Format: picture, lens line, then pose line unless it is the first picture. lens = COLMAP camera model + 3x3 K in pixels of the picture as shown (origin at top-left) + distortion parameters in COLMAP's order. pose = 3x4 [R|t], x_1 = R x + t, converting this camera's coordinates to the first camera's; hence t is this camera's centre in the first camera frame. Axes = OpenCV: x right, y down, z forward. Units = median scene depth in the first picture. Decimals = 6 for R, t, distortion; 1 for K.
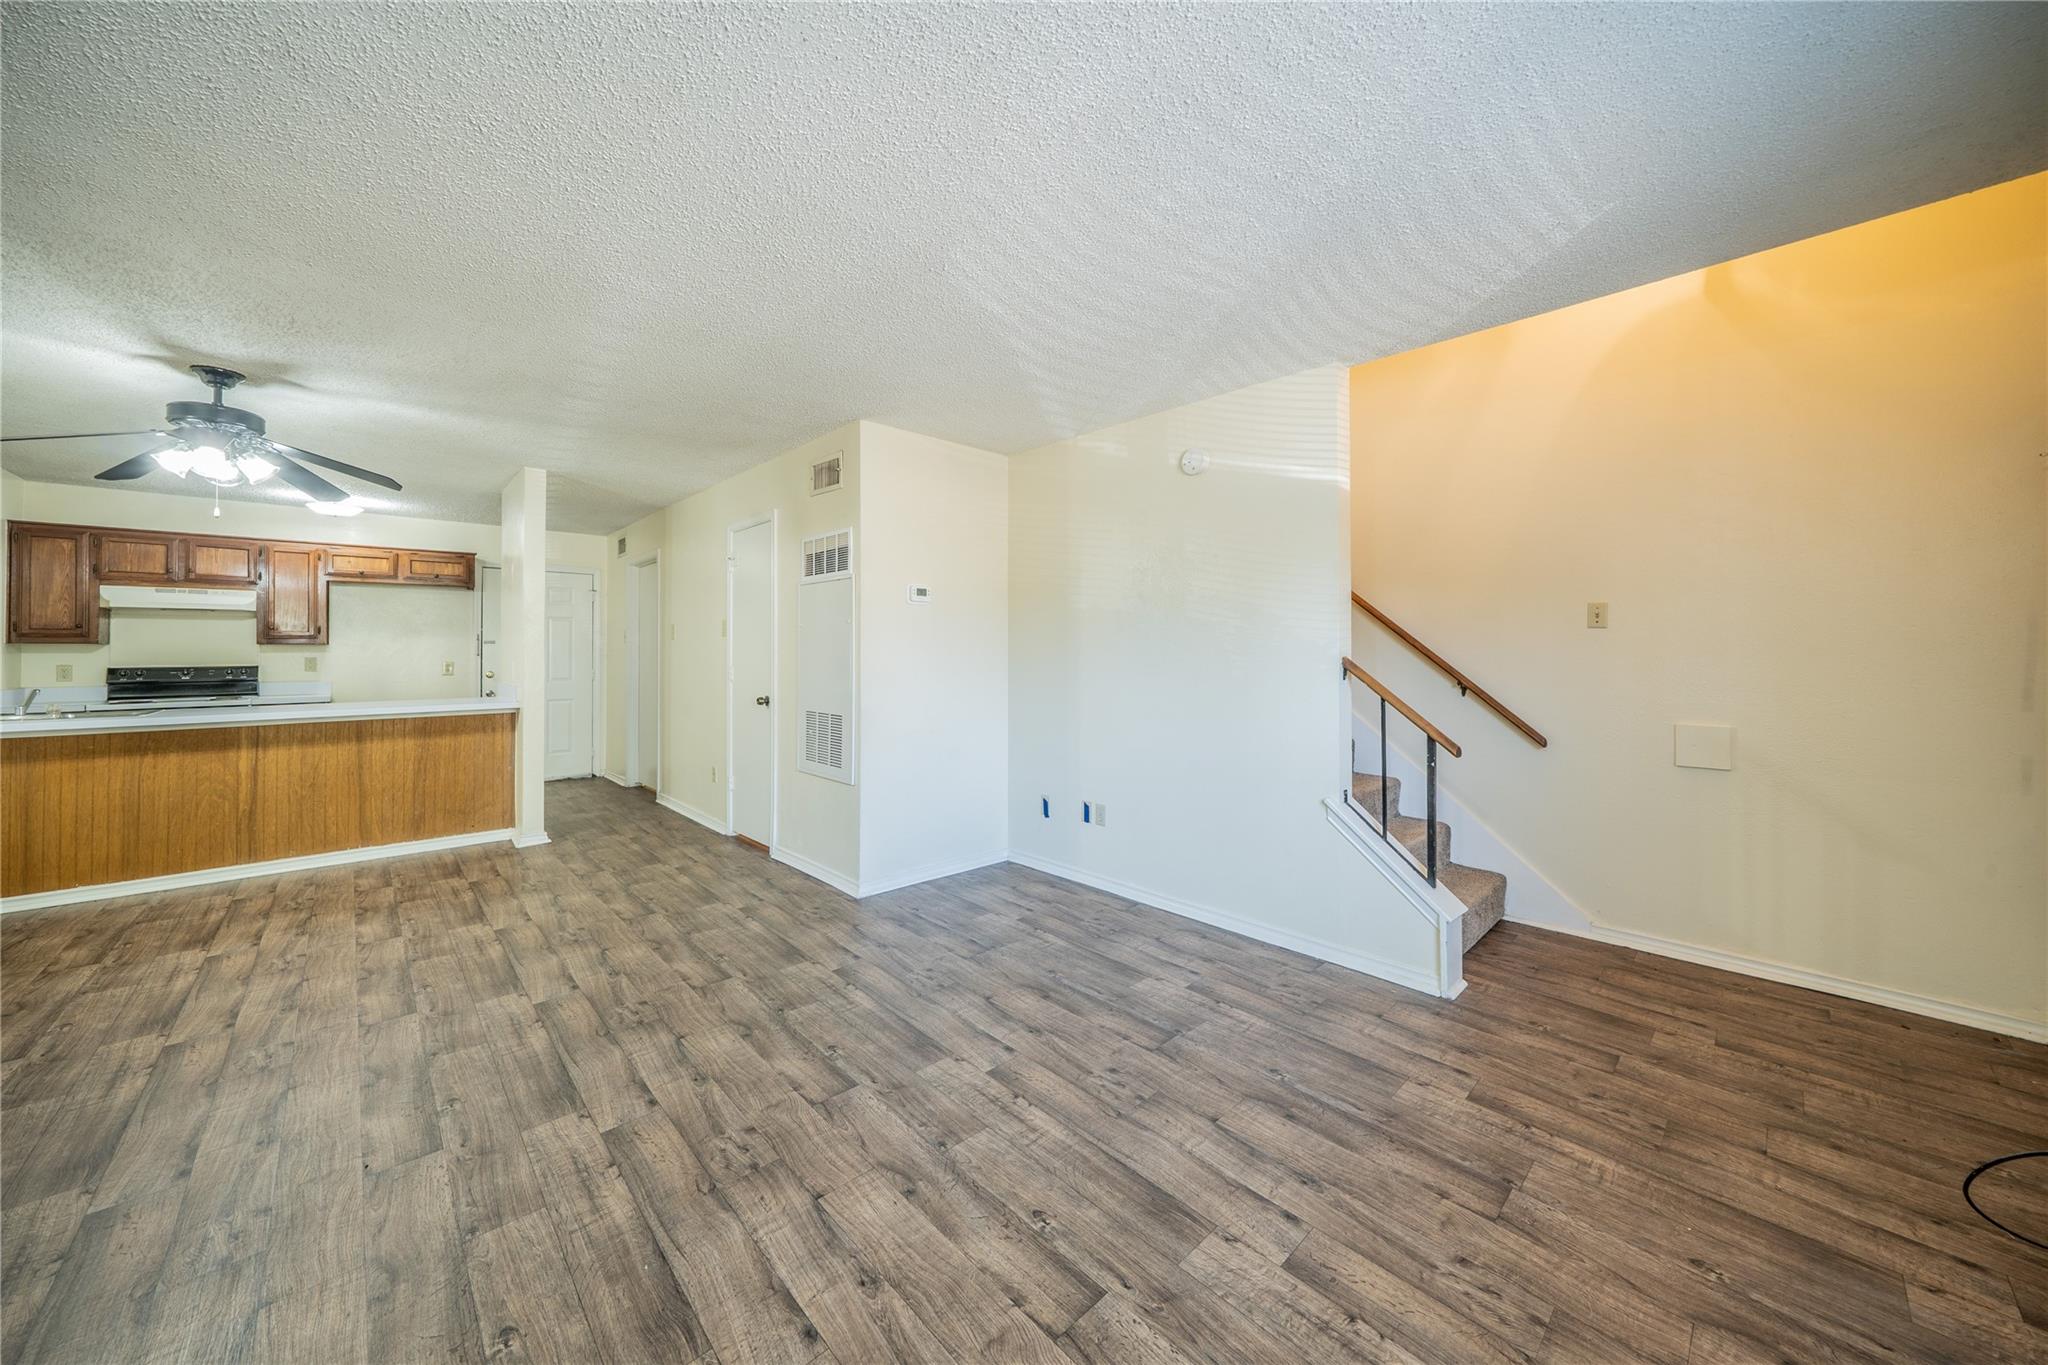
lens RADIAL K [[720.3, 0, 1020.0], [0, 720.3, 655.3], [0, 0, 1]] dist [0.000162, 0.000024]
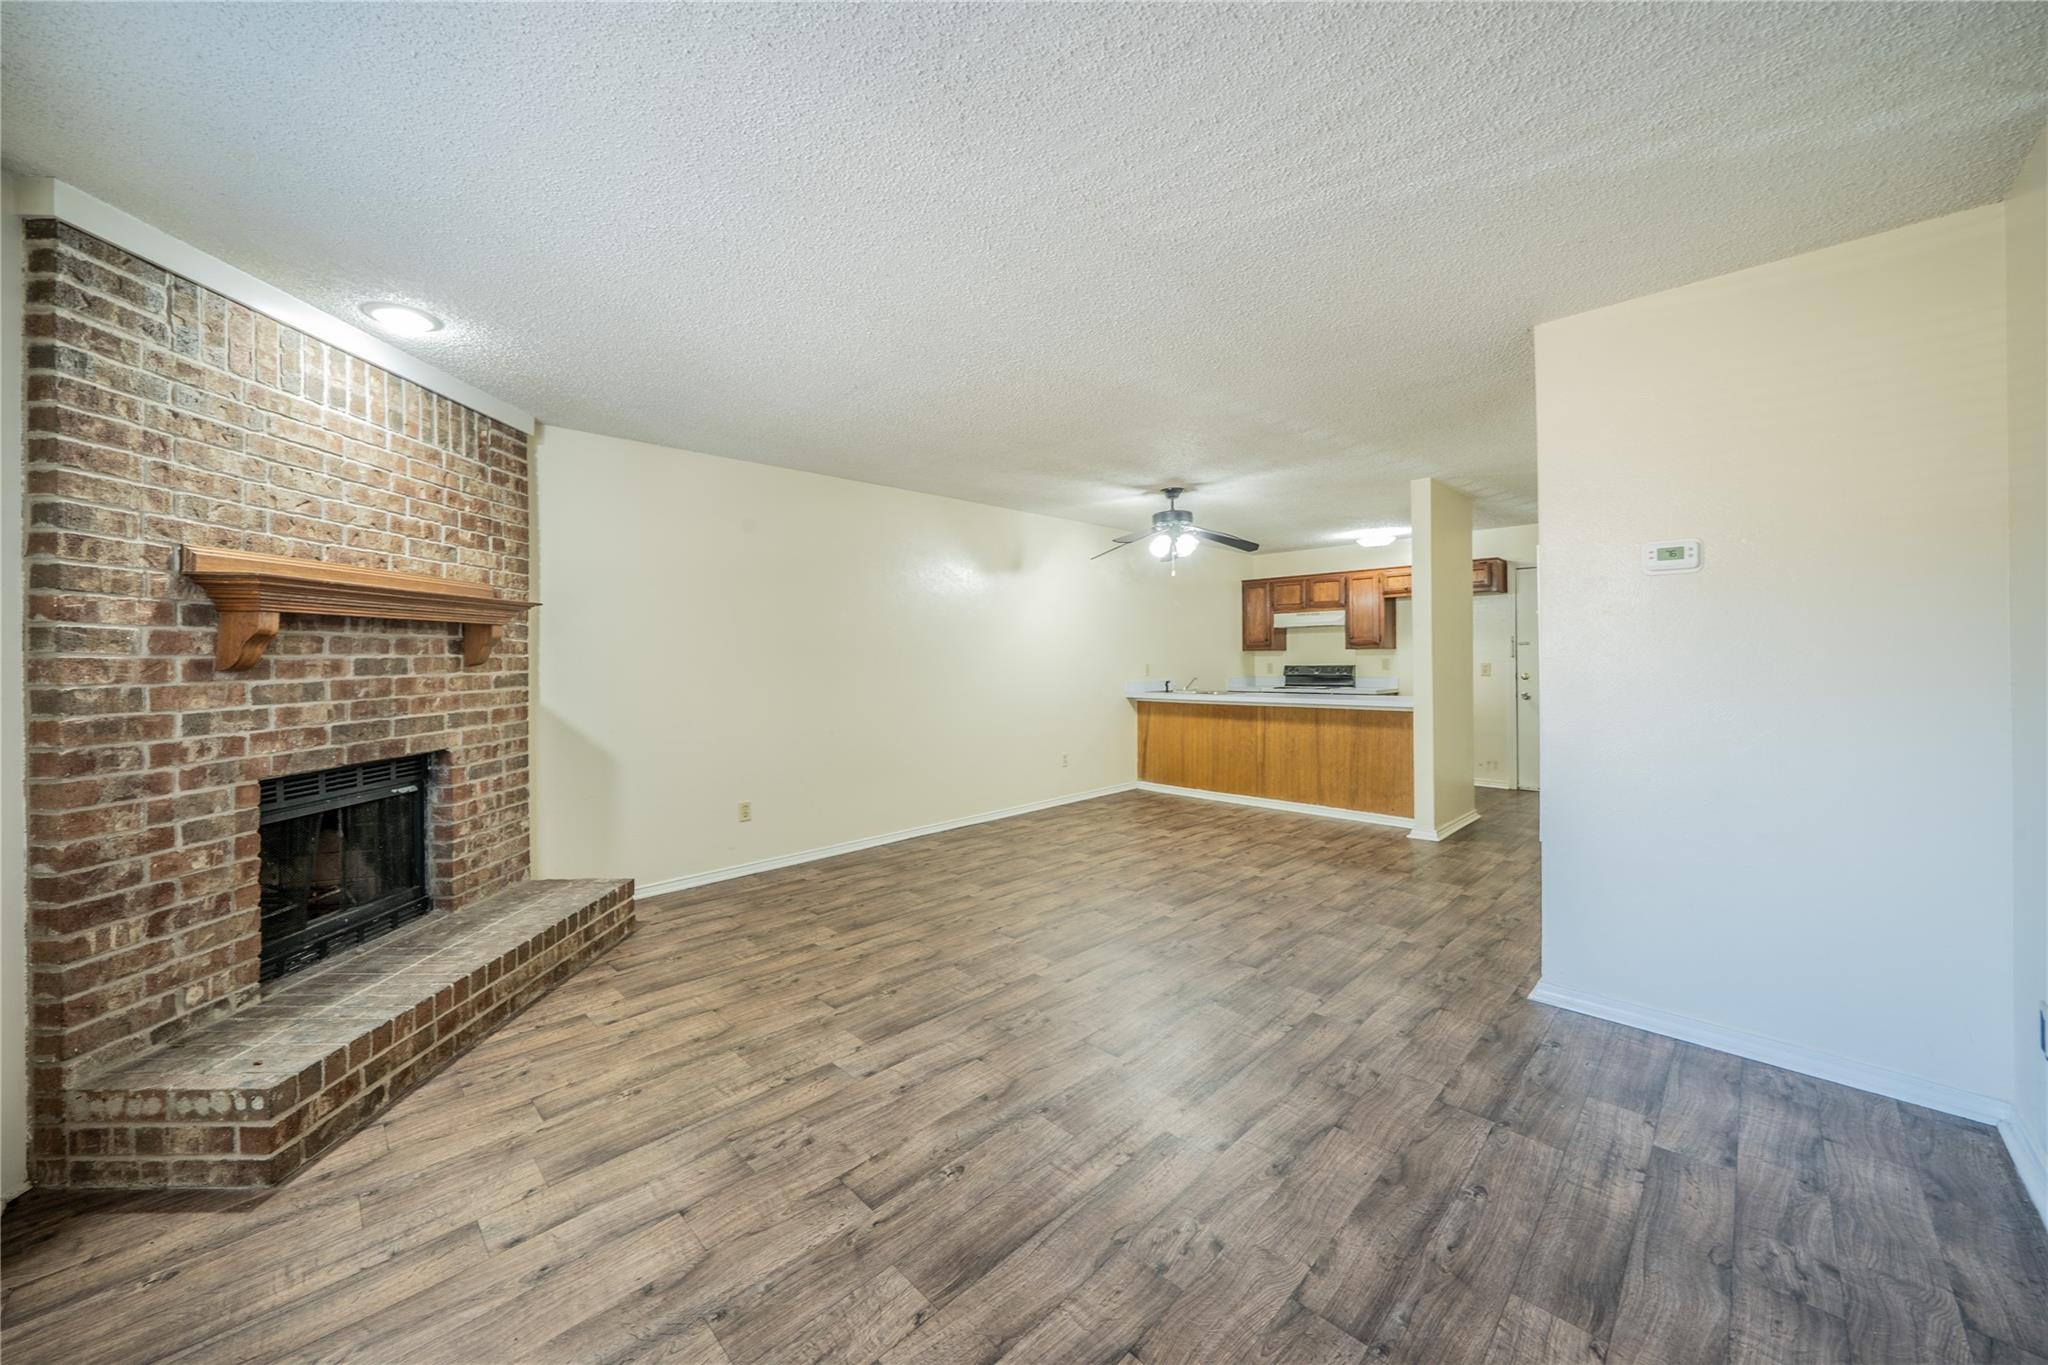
lens RADIAL K [[720.3, 0, 1020.0], [0, 720.3, 655.3], [0, 0, 1]] dist [0.000162, 0.000024]
pose [[0.042396, -0.001766, -0.999099, 0.371364], [0.007711, 0.999969, -0.001440, -0.007921], [0.999071, -0.007643, 0.042409, 0.400892]]
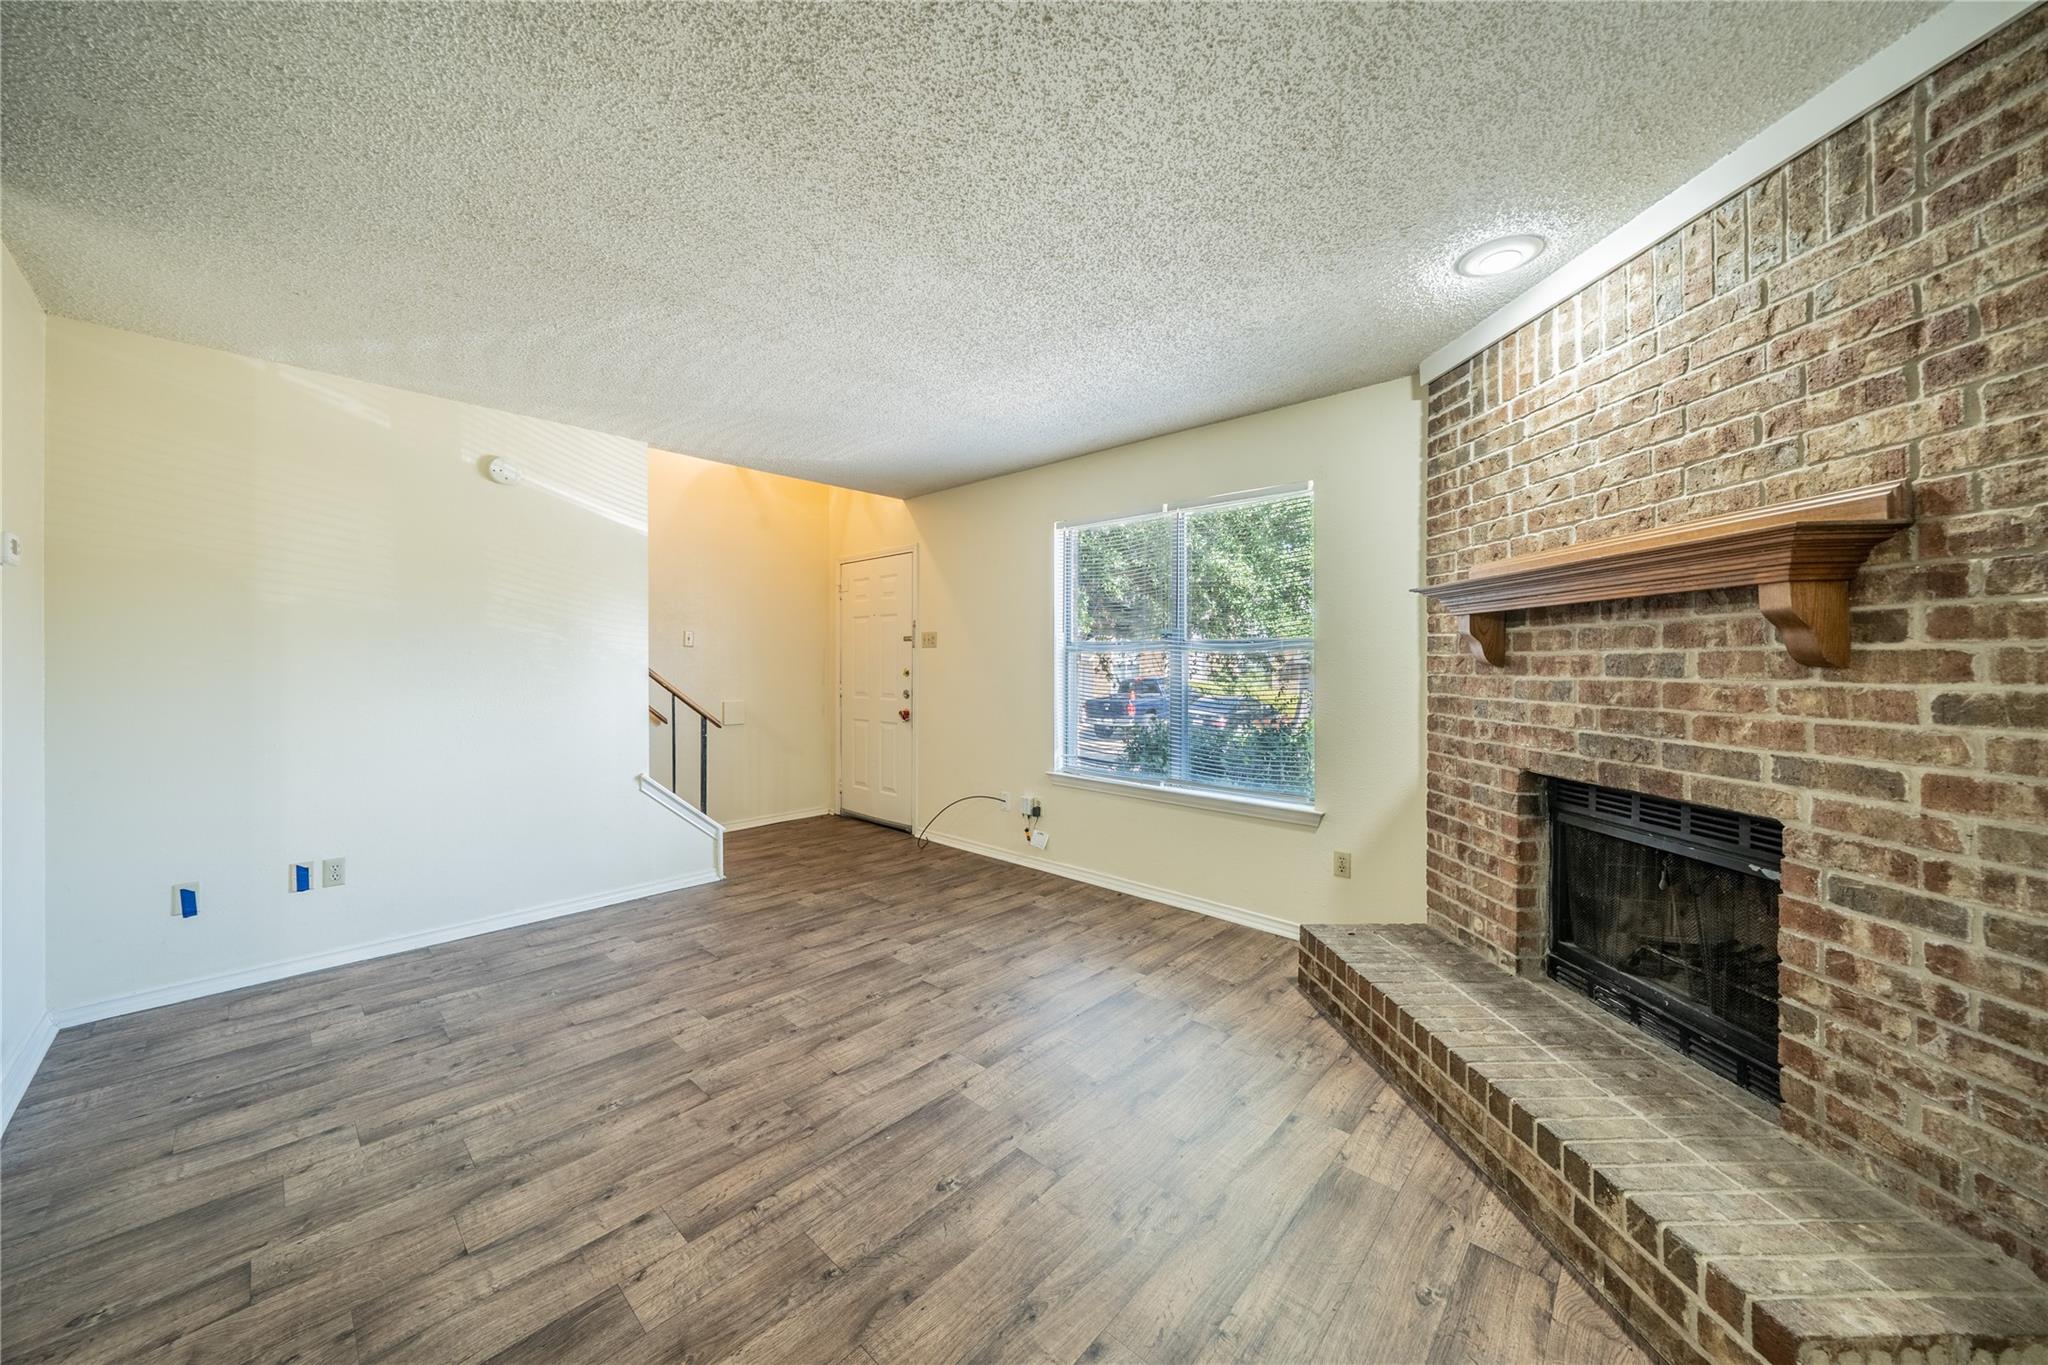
lens RADIAL K [[713.3, 0, 1016.8], [0, 713.3, 663.5], [0, 0, 1]] dist [0.000790, 0.000076]
pose [[-0.080480, -0.001431, 0.996755, -0.658602], [-0.001602, 0.999998, 0.001306, -0.004509], [-0.996755, -0.001492, -0.080482, 0.305137]]
